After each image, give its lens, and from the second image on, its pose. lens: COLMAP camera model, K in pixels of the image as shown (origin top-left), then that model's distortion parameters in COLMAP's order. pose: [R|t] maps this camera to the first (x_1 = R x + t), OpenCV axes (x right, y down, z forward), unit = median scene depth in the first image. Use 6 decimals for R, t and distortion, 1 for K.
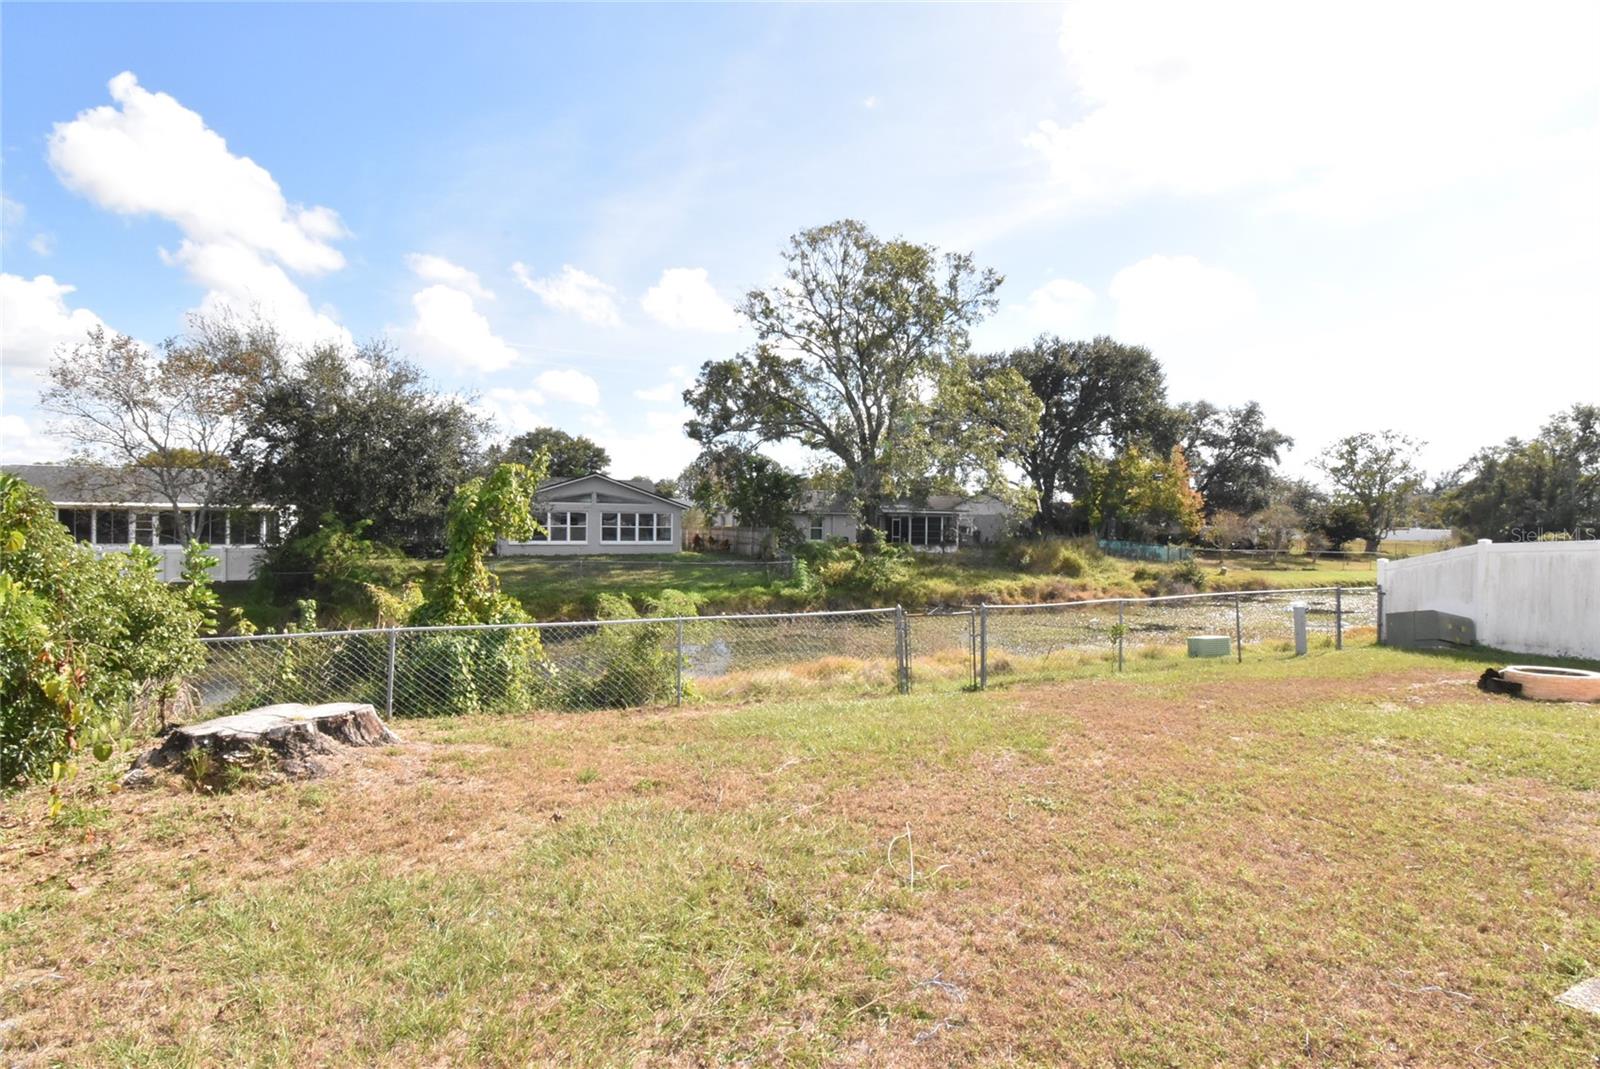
lens RADIAL K [[754.9, 0, 720.7], [0, 754.9, 558.1], [0, 0, 1]] dist [0.006301, -0.014803]
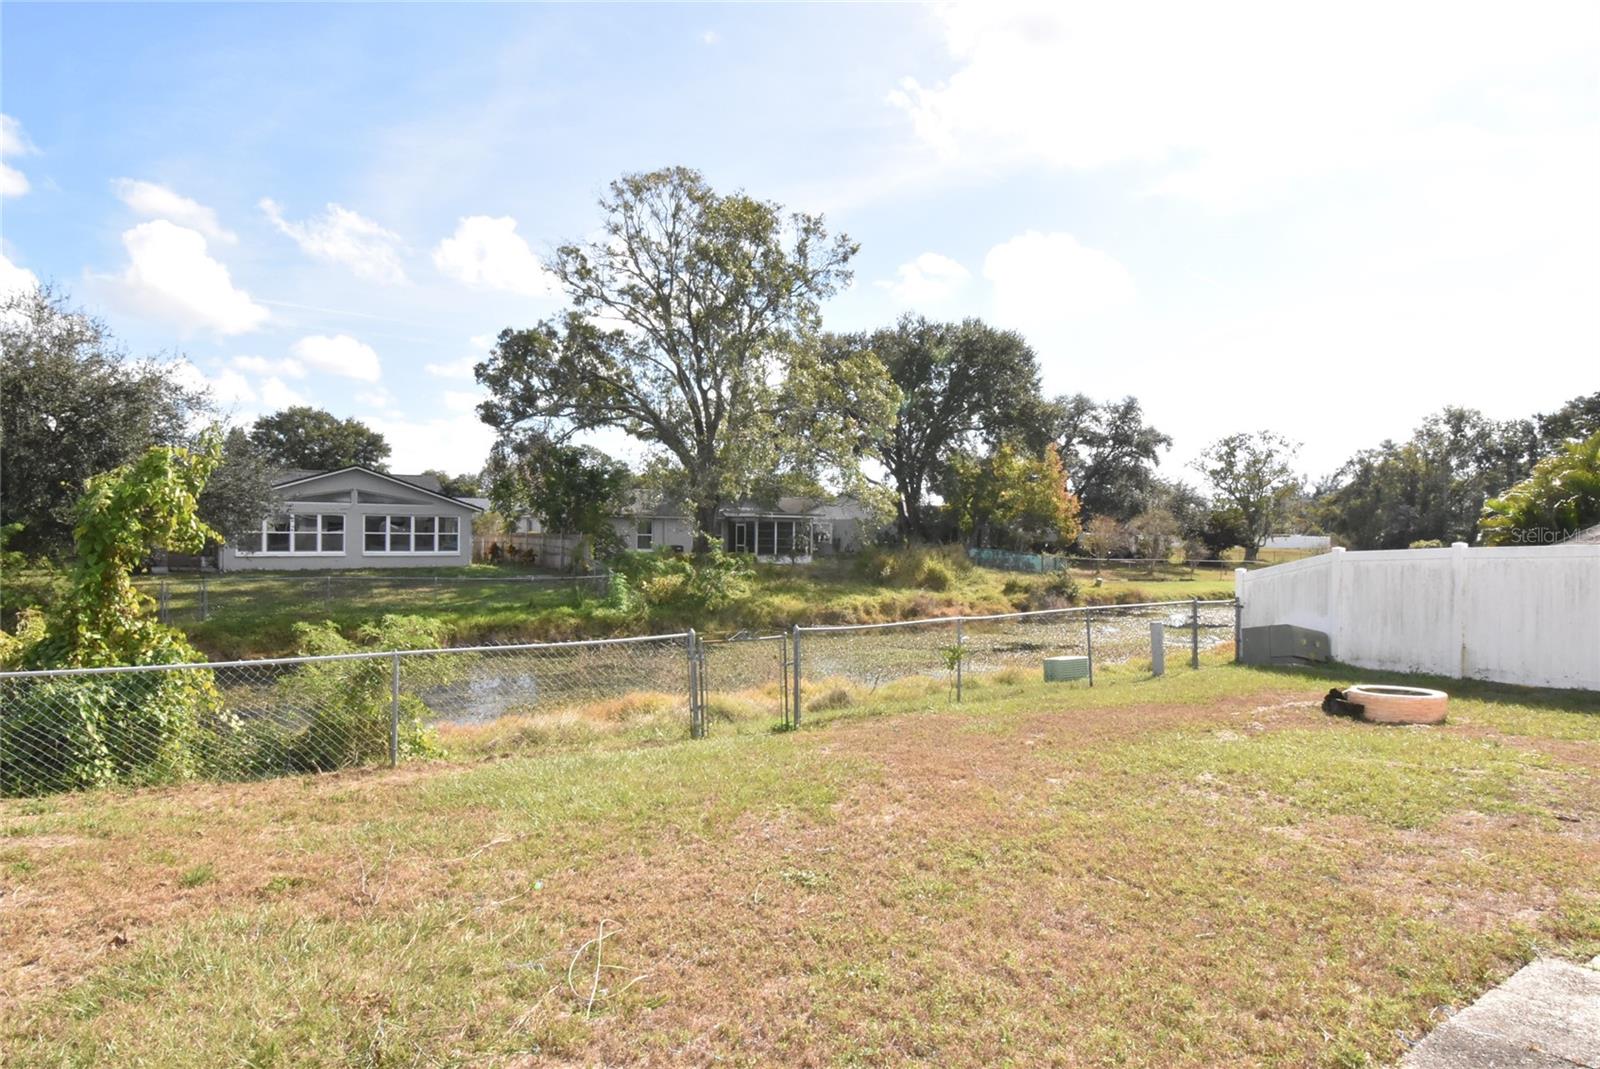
lens RADIAL K [[853.6, 0, 780.3], [0, 853.6, 562.8], [0, 0, 1]] dist [-0.008254, -0.007105]
pose [[0.987151, -0.005240, 0.159706, 0.127877], [0.006413, 0.999956, -0.006829, -0.001926], [-0.159663, 0.007766, 0.987141, 0.053264]]
